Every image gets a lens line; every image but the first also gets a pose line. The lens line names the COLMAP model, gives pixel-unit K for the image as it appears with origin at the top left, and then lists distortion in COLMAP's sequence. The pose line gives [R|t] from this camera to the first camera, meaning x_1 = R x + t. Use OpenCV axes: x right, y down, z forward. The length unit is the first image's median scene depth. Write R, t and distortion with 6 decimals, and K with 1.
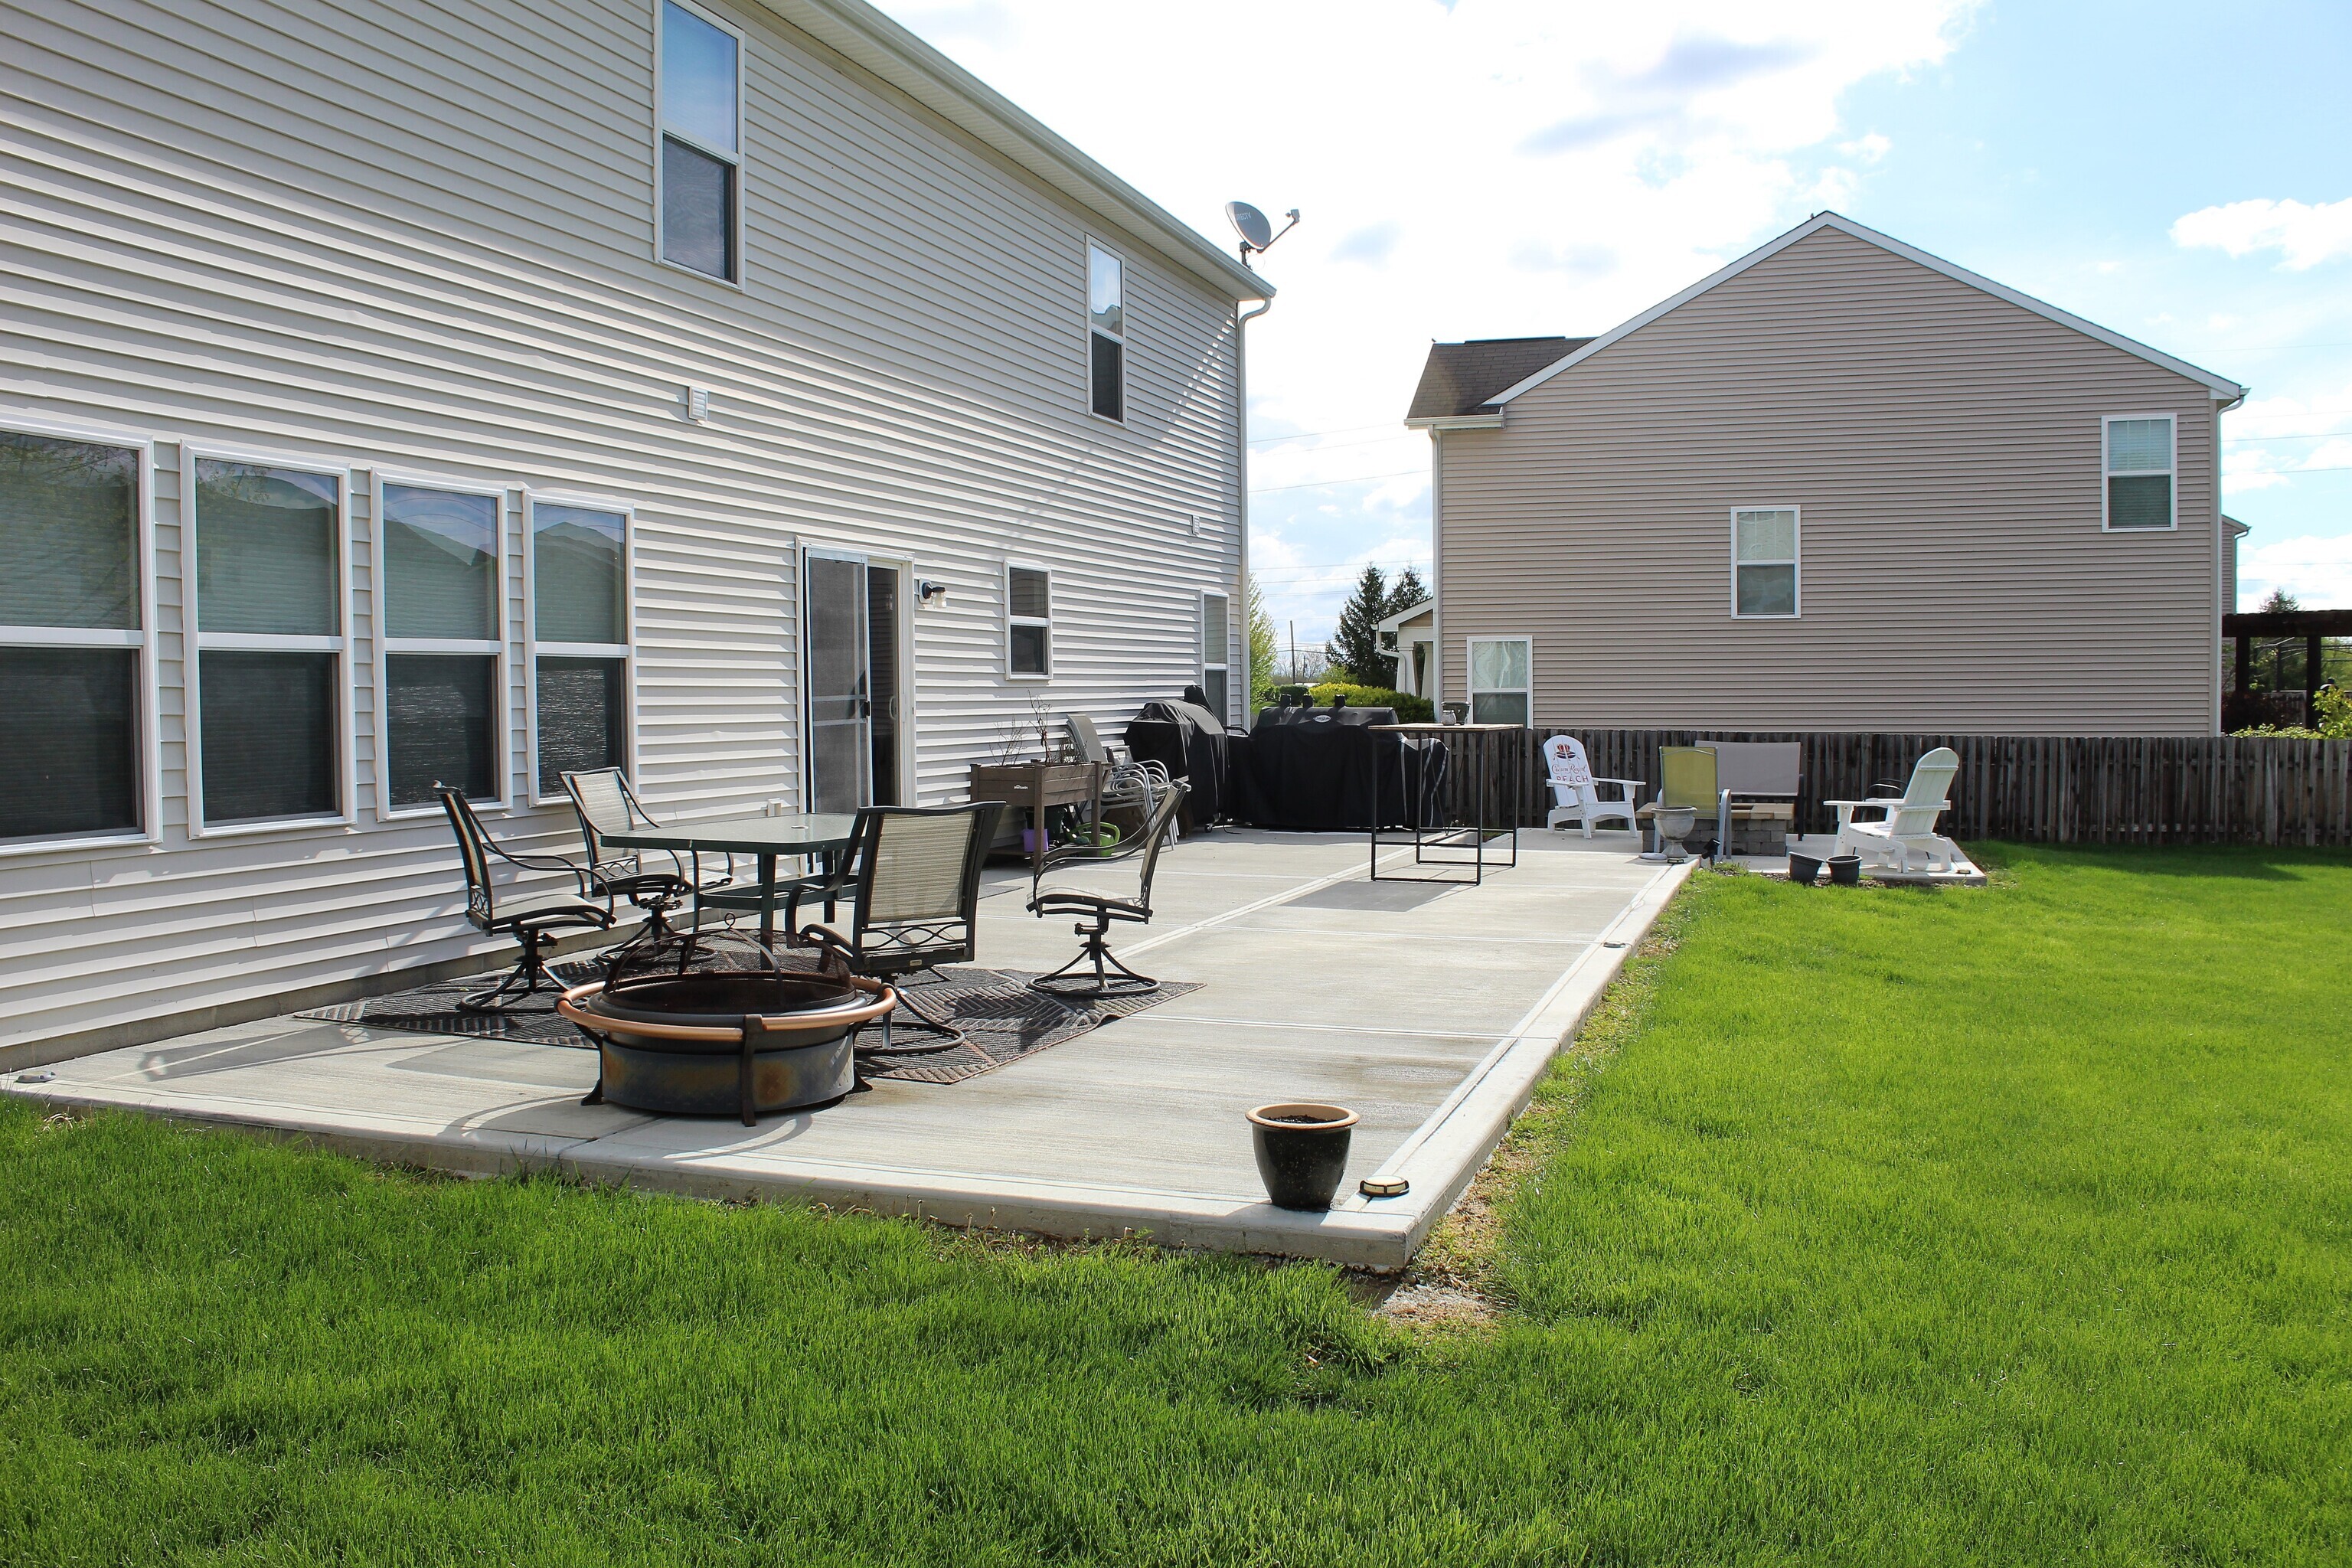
lens RADIAL K [[1956.0, 0, 1193.2], [0, 1956.0, 761.2], [0, 0, 1]] dist [-0.135962, 0.131226]
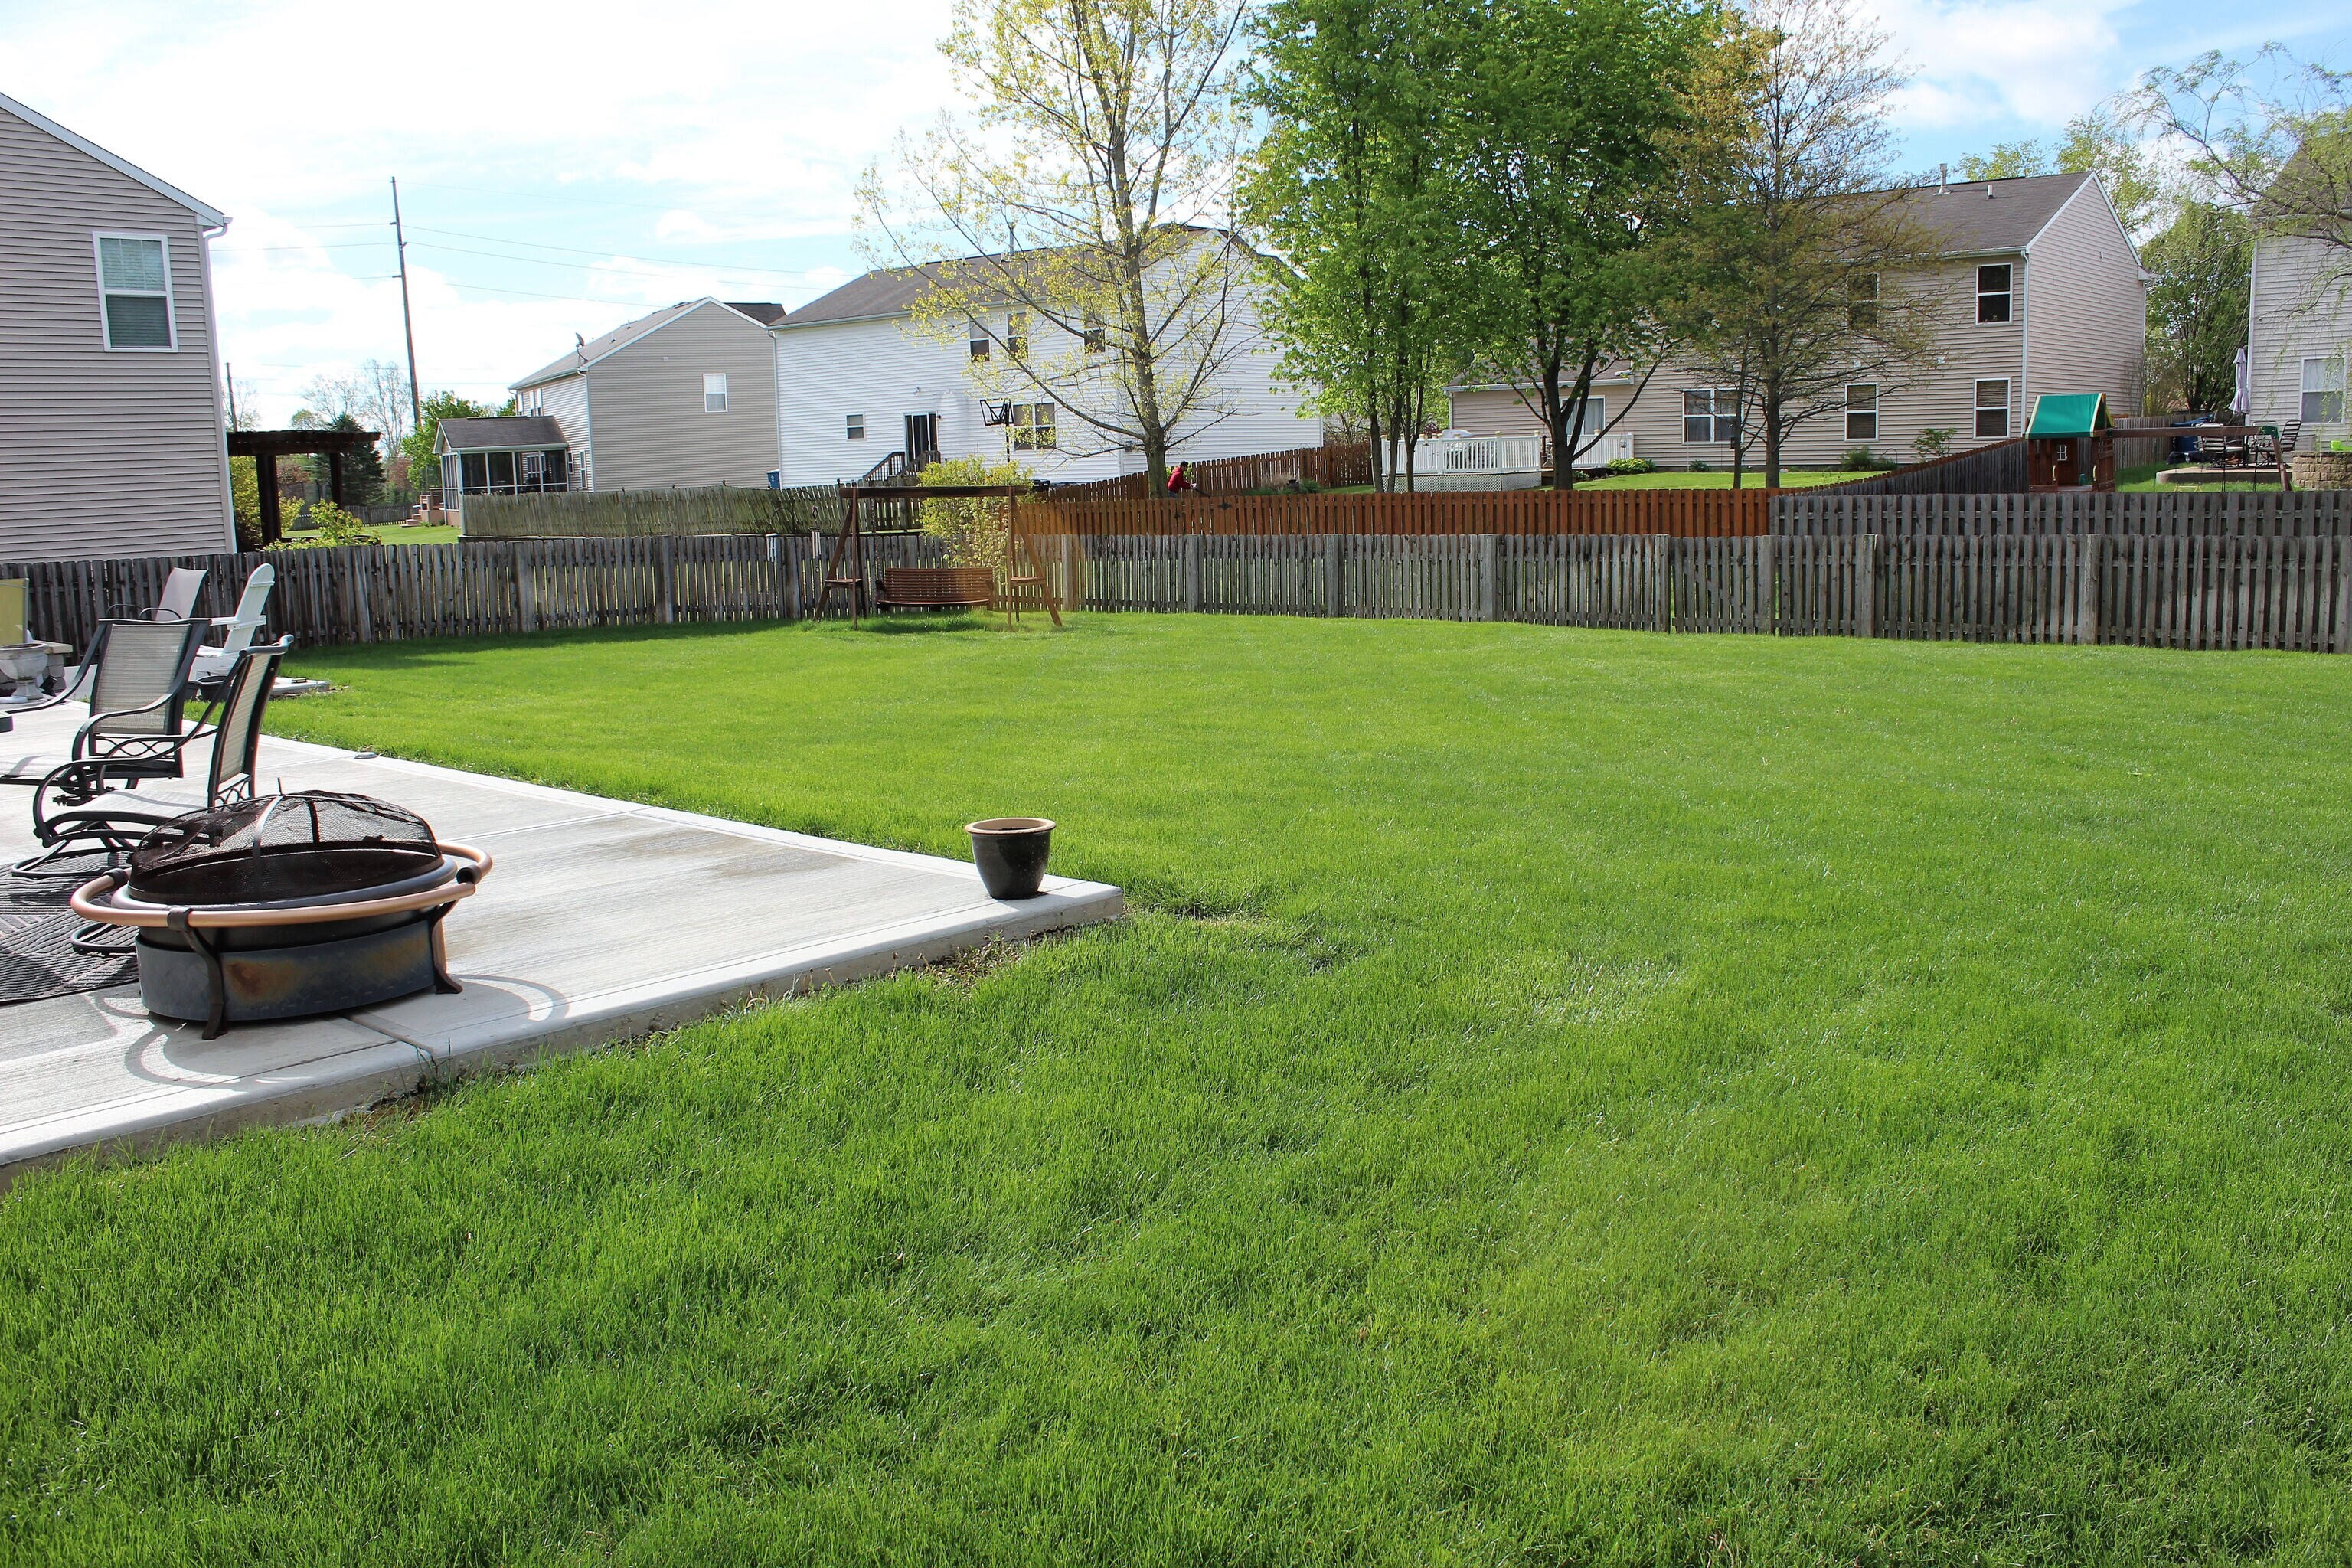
lens RADIAL K [[1956.0, 0, 1193.2], [0, 1956.0, 761.2], [0, 0, 1]] dist [-0.135962, 0.131226]
pose [[0.417627, -0.142611, 0.897357, -0.260861], [0.059401, 0.989778, 0.129654, -0.004007], [-0.906675, -0.000843, 0.421830, 0.093866]]
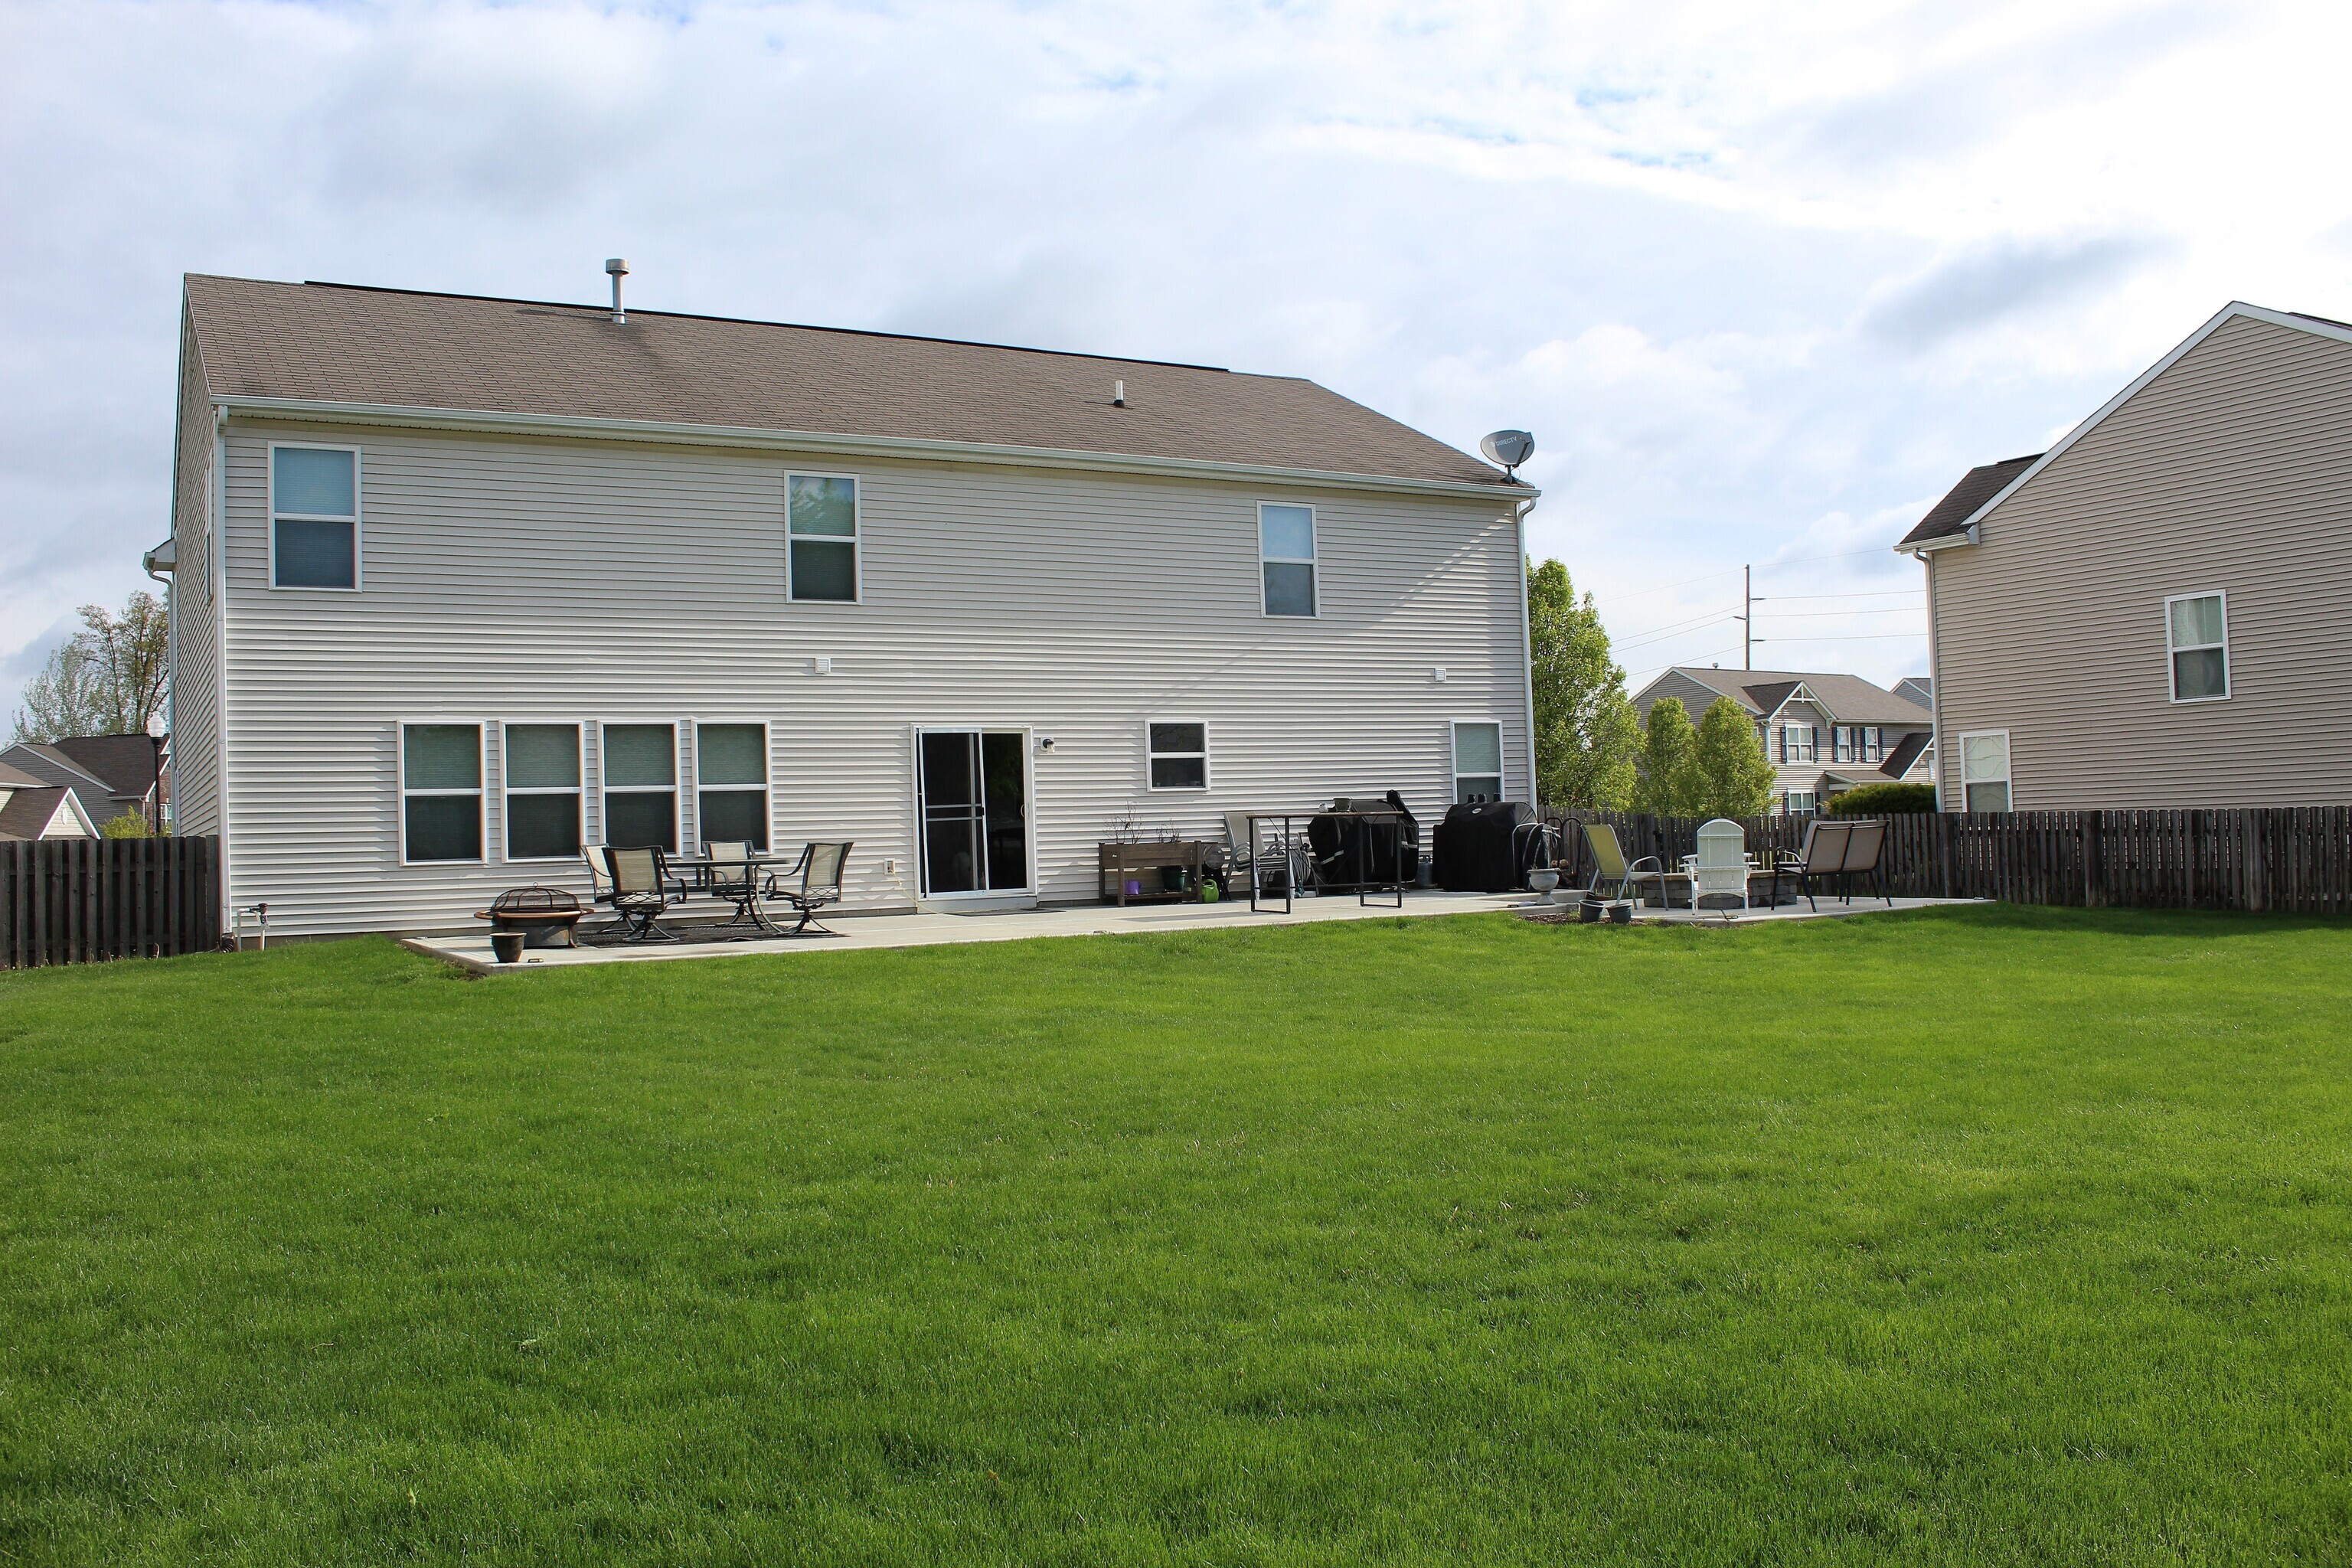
lens RADIAL K [[1956.0, 0, 1193.2], [0, 1956.0, 761.2], [0, 0, 1]] dist [-0.135962, 0.131226]
pose [[0.747085, -0.042192, -0.663388, 0.710539], [0.003045, 0.998190, -0.060057, 0.021930], [0.664721, 0.042848, 0.745862, -0.144099]]
